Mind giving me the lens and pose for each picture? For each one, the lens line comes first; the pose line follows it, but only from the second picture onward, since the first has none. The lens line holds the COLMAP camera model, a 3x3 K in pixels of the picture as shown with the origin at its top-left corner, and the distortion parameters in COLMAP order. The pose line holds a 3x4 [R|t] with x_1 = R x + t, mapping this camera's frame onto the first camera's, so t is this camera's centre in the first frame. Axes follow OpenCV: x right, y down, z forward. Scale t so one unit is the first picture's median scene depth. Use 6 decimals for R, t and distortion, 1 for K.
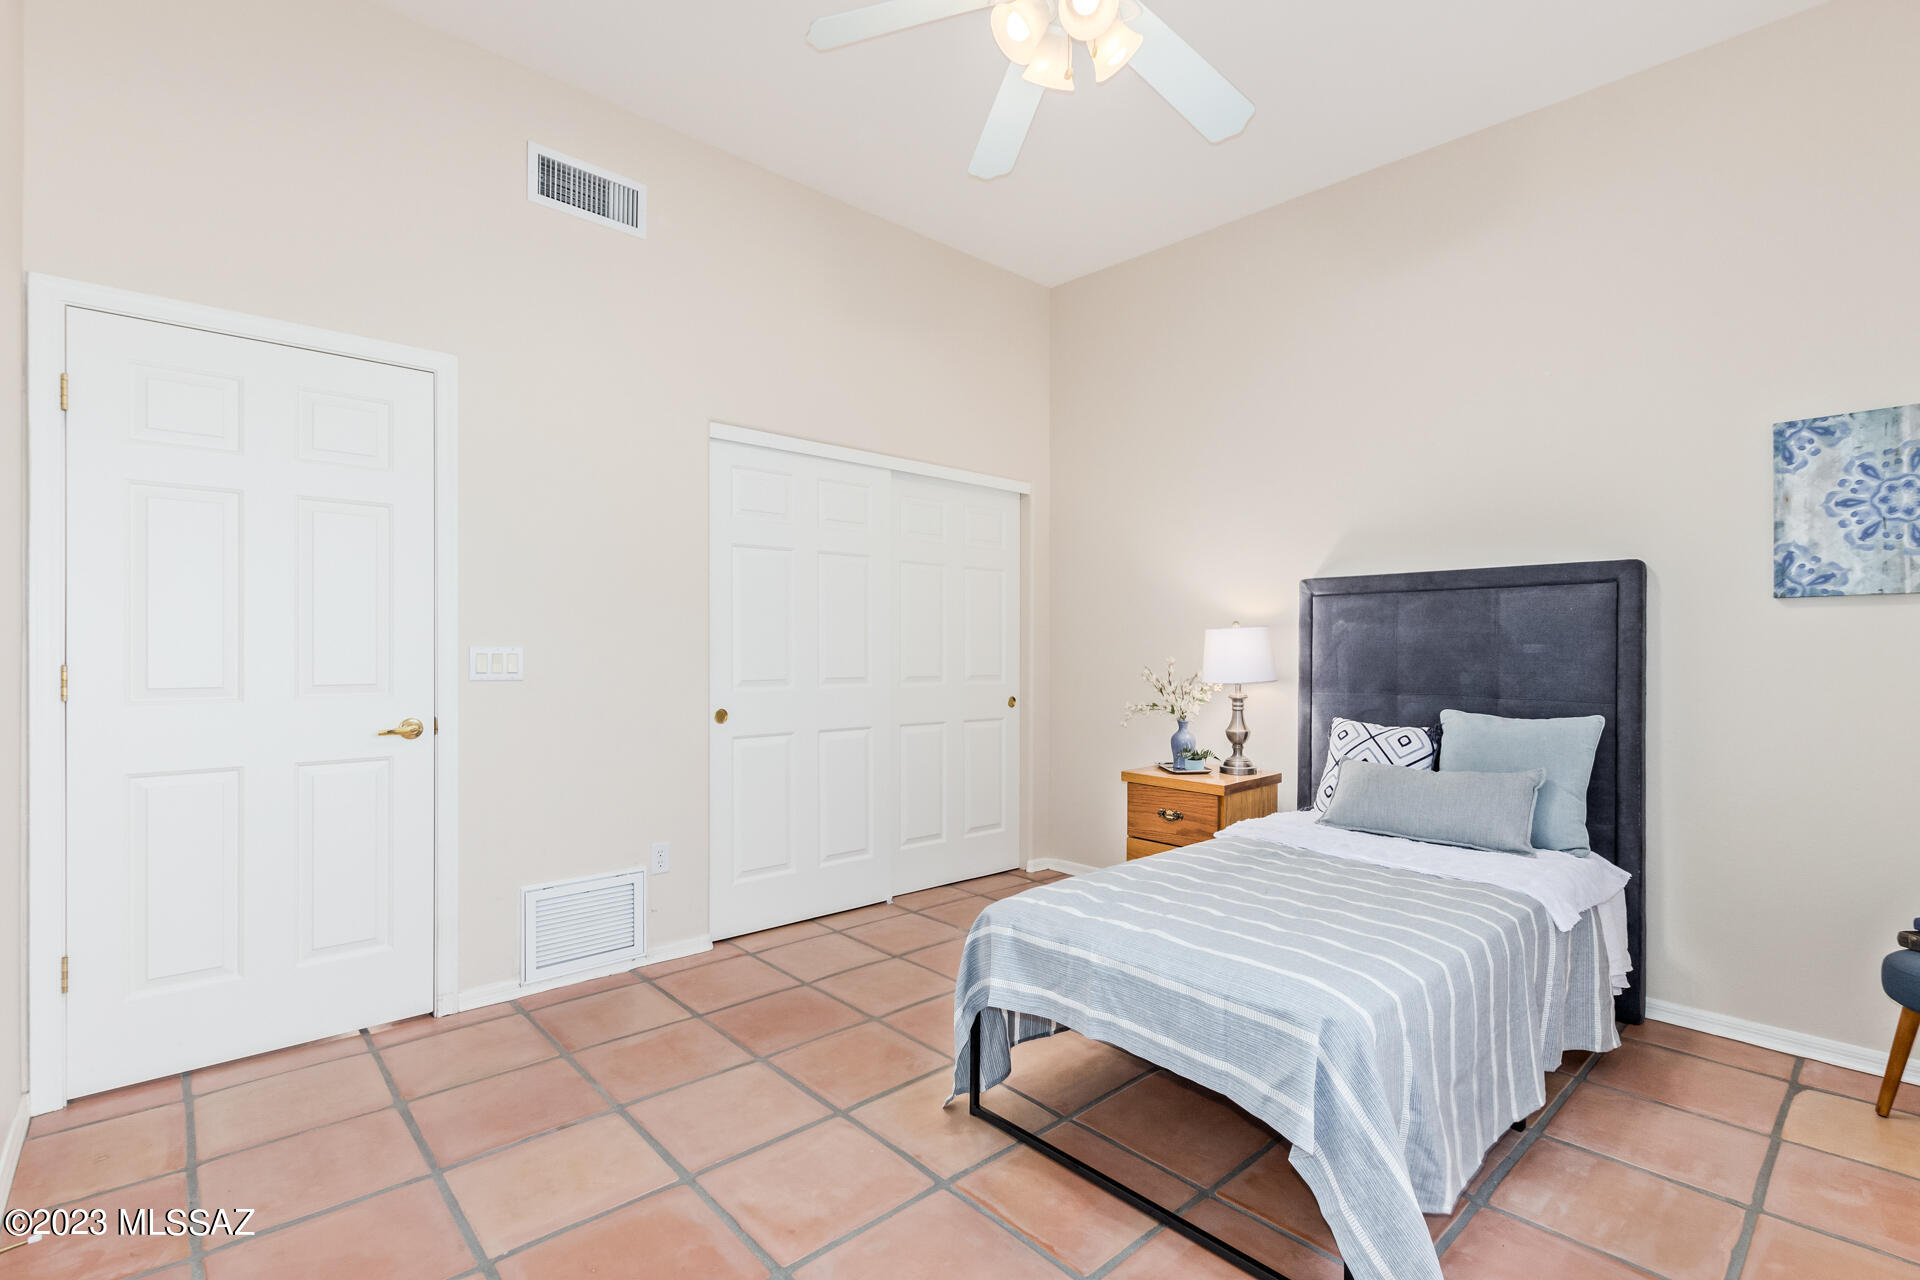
lens RADIAL K [[878.6, 0, 962.6], [0, 878.6, 639.3], [0, 0, 1]] dist [0.004719, 0.000824]
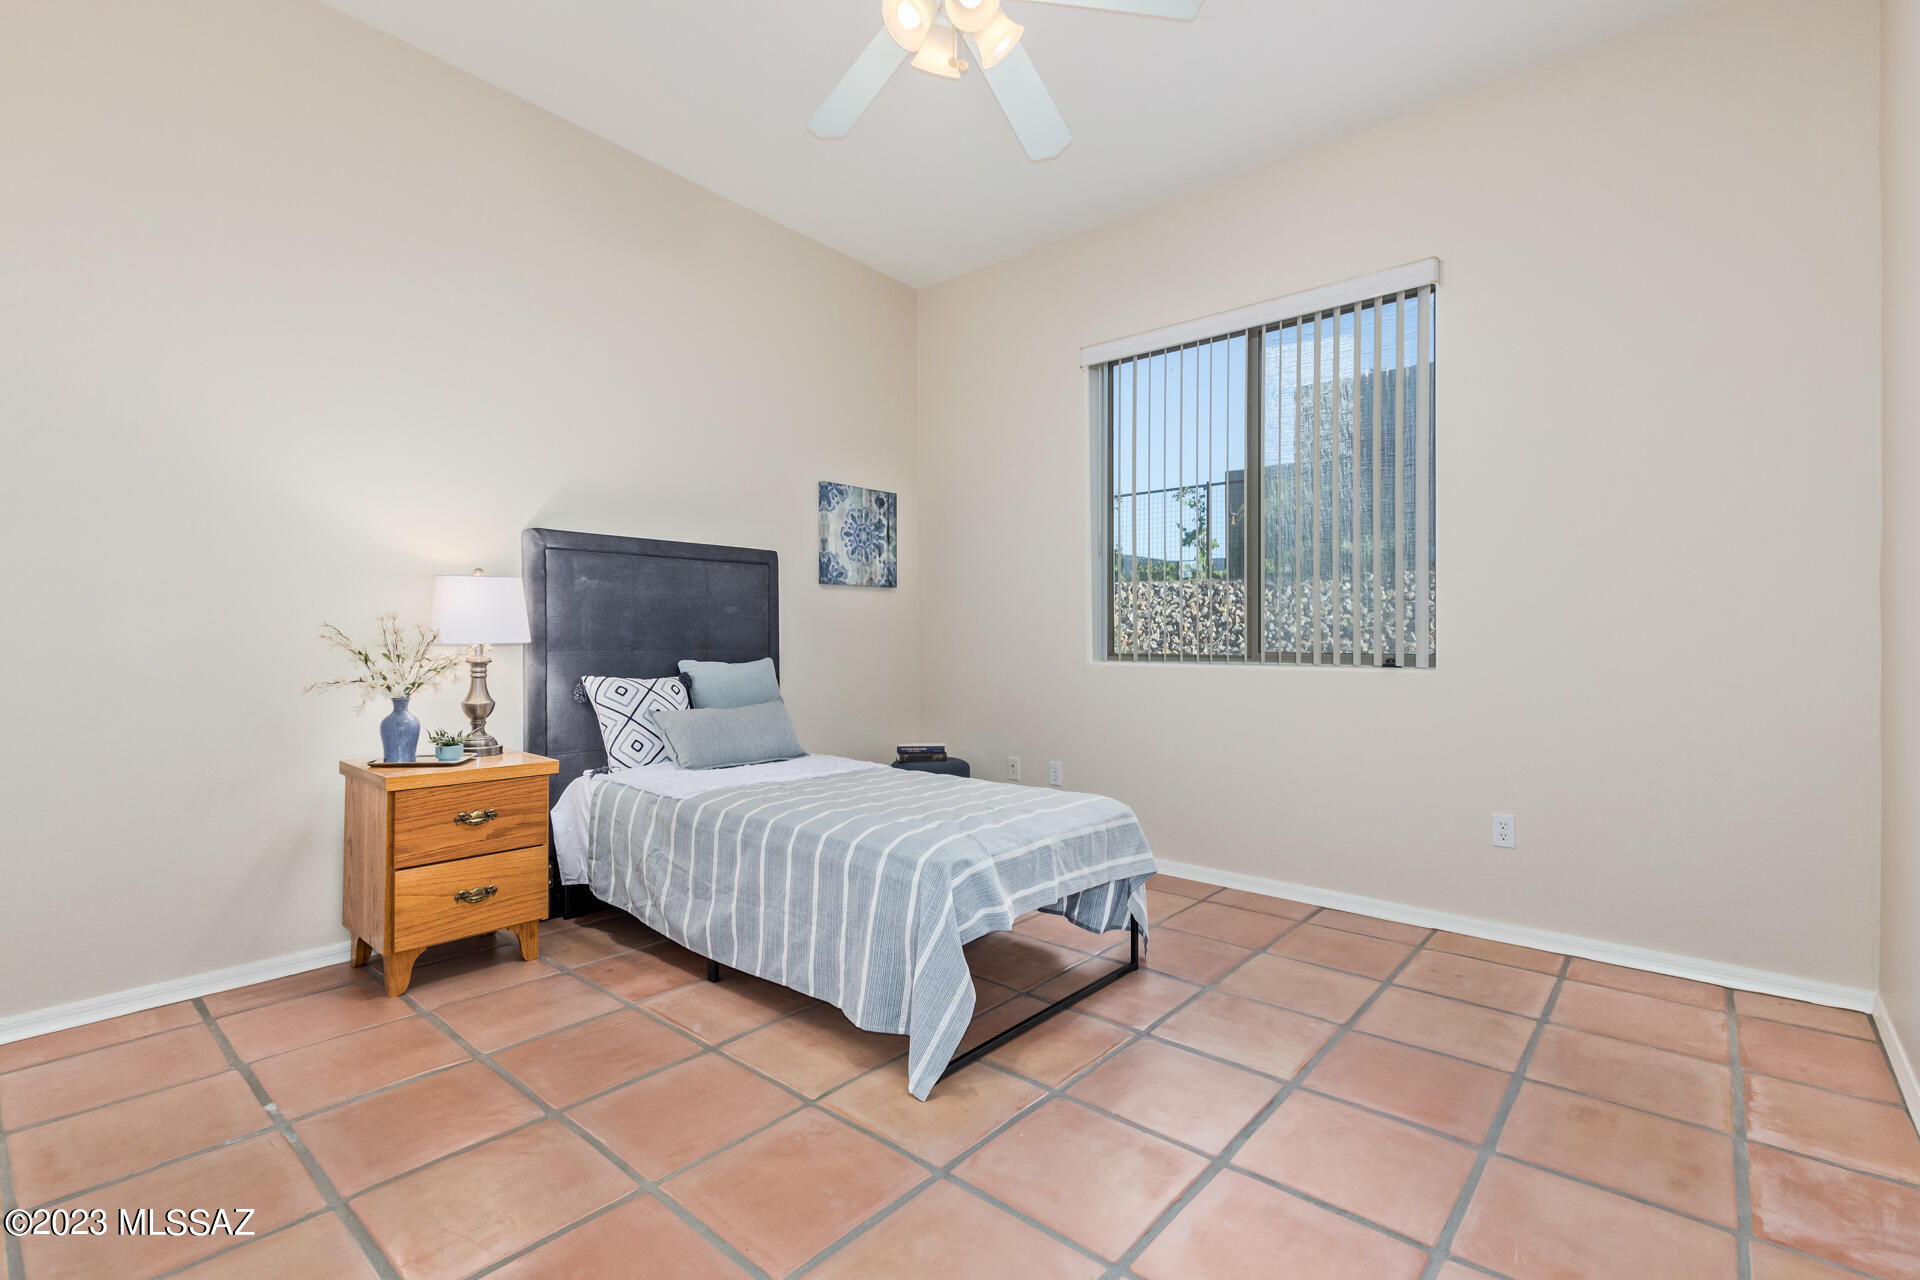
lens RADIAL K [[878.6, 0, 962.6], [0, 878.6, 639.3], [0, 0, 1]] dist [0.004719, 0.000824]
pose [[-0.124101, -0.004860, 0.992258, -0.700511], [-0.015440, 0.999876, 0.002967, 0.045613], [-0.992149, -0.014952, -0.124161, 0.828816]]
